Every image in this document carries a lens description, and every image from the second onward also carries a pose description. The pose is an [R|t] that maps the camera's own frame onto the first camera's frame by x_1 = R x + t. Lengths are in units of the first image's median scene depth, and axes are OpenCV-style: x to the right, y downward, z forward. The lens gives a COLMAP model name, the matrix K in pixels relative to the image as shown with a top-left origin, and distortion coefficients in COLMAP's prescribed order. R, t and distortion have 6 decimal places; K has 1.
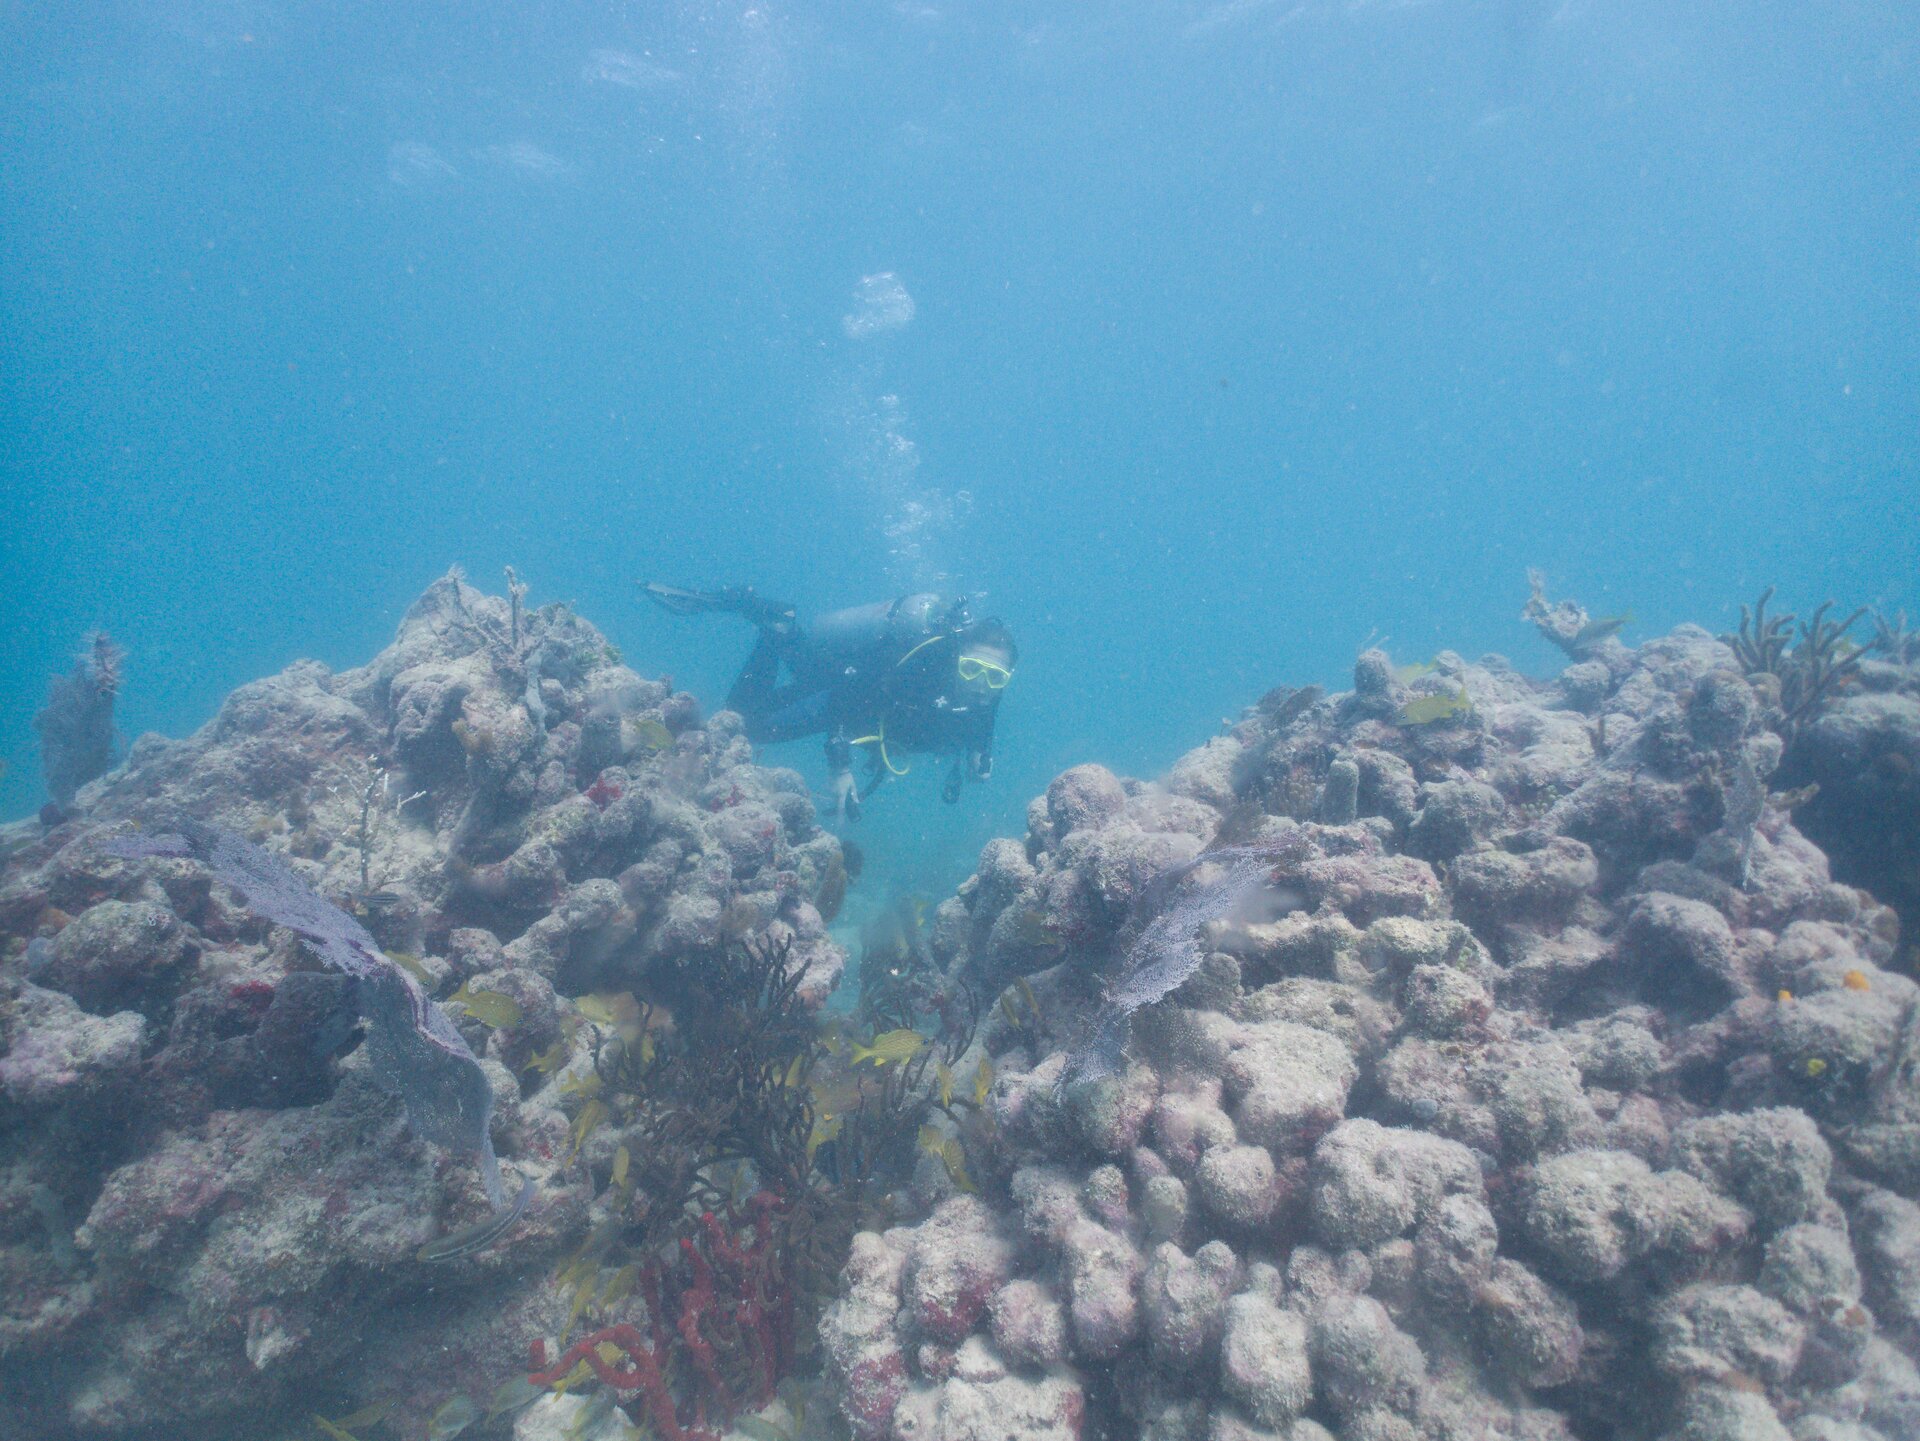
lens RADIAL K [[1133.0, 0, 960.0], [0, 1133.0, 720.5], [0, 0, 1]] dist [-0.047328, 0.005213]
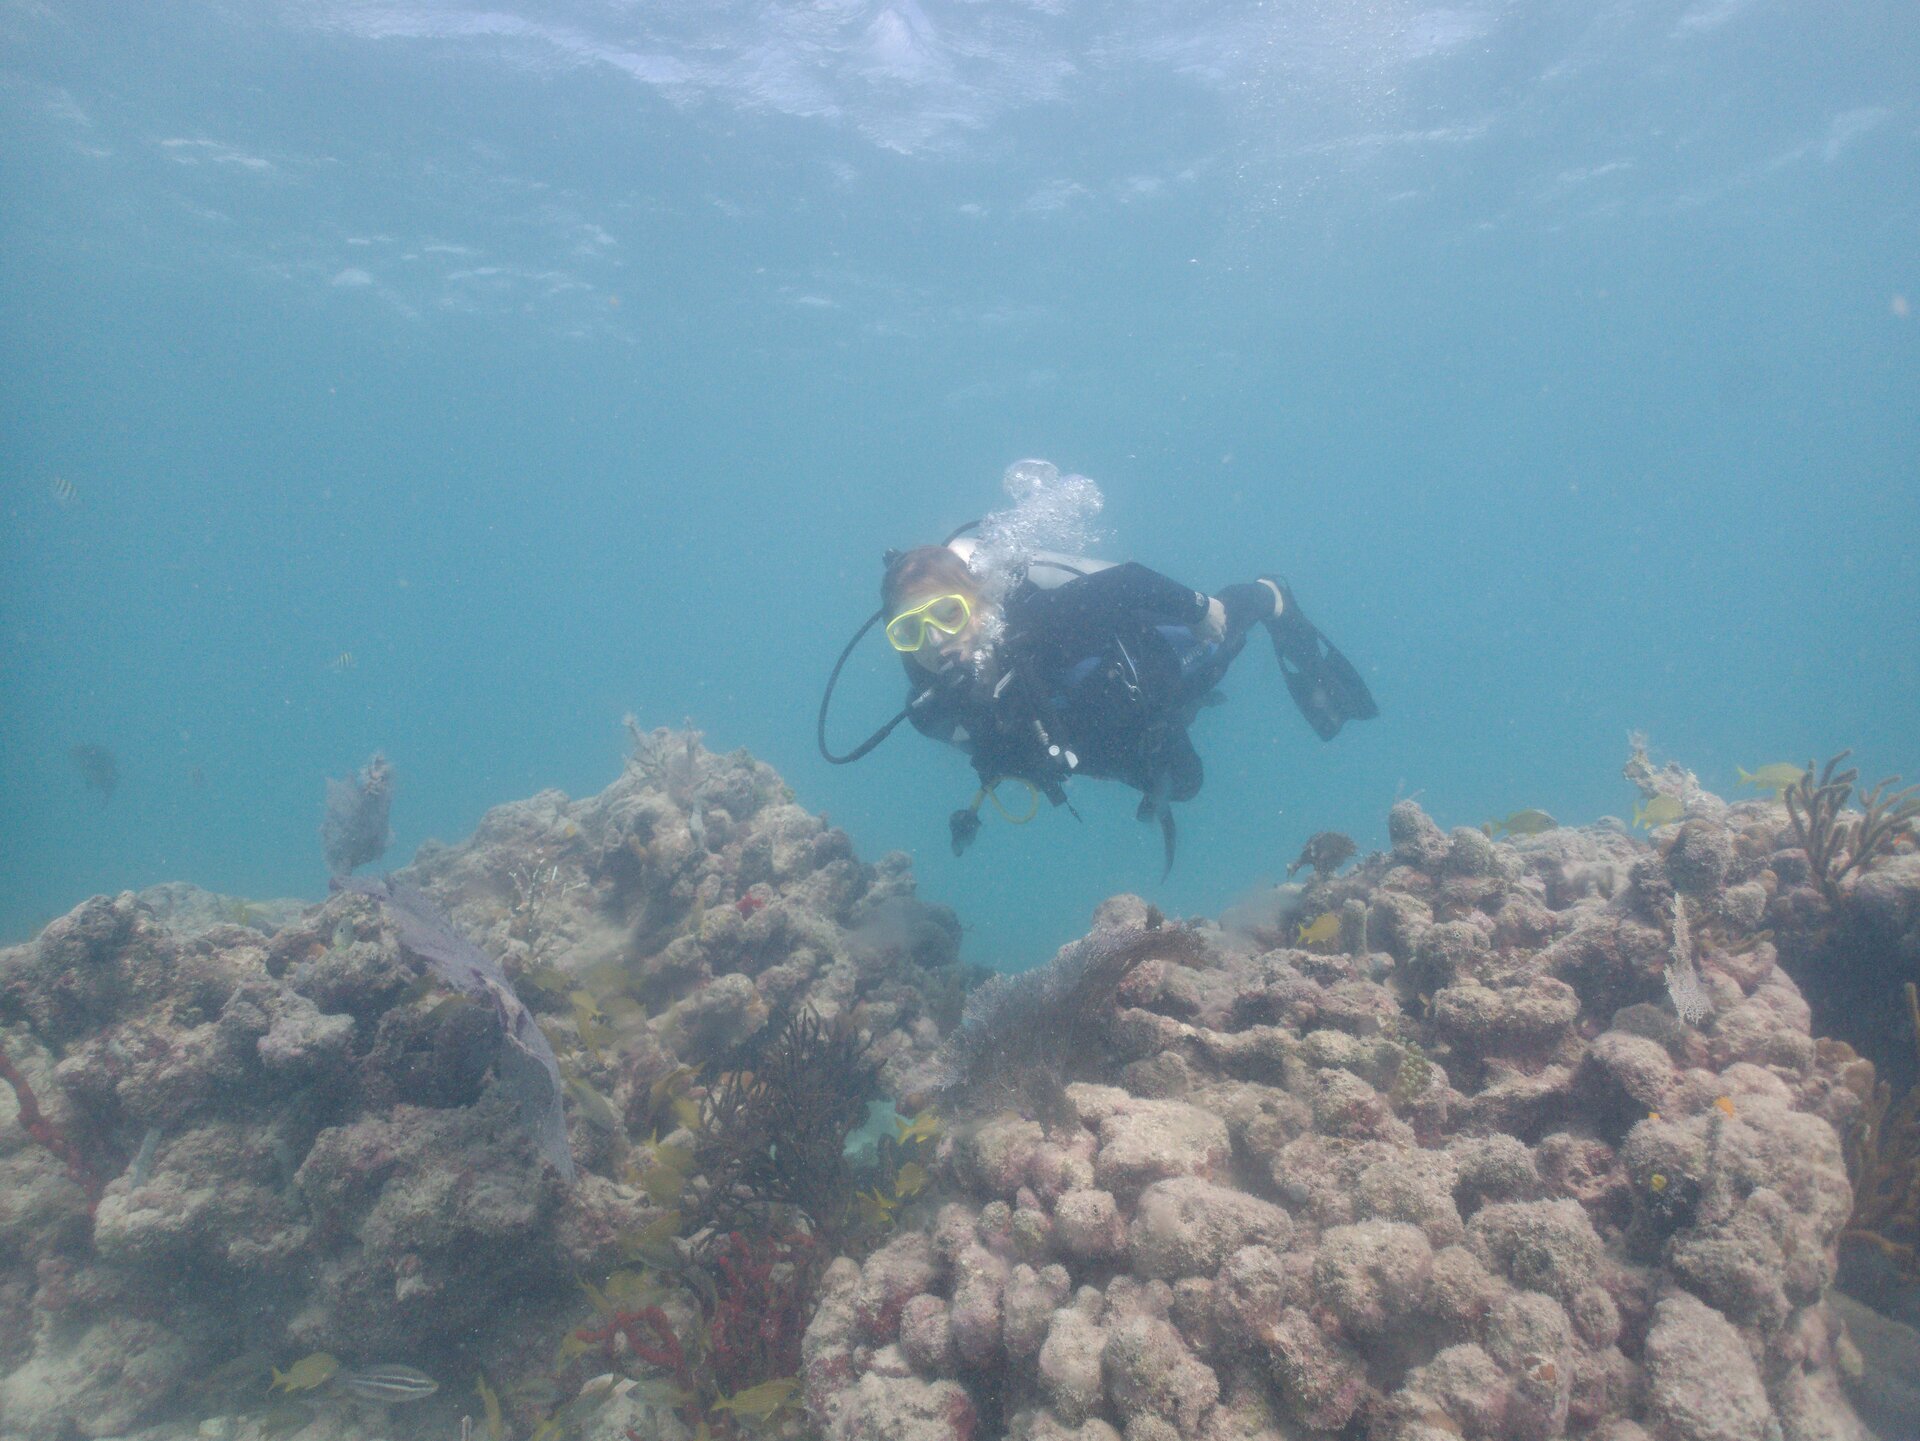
lens RADIAL K [[1137.8, 0, 975.8], [0, 1137.8, 723.4], [0, 0, 1]] dist [-0.047883, -0.001509]
pose [[0.967202, 0.010169, -0.253806, 0.335803], [-0.048007, 0.988509, -0.143337, 0.053155], [0.249431, 0.150820, 0.956576, -0.195831]]
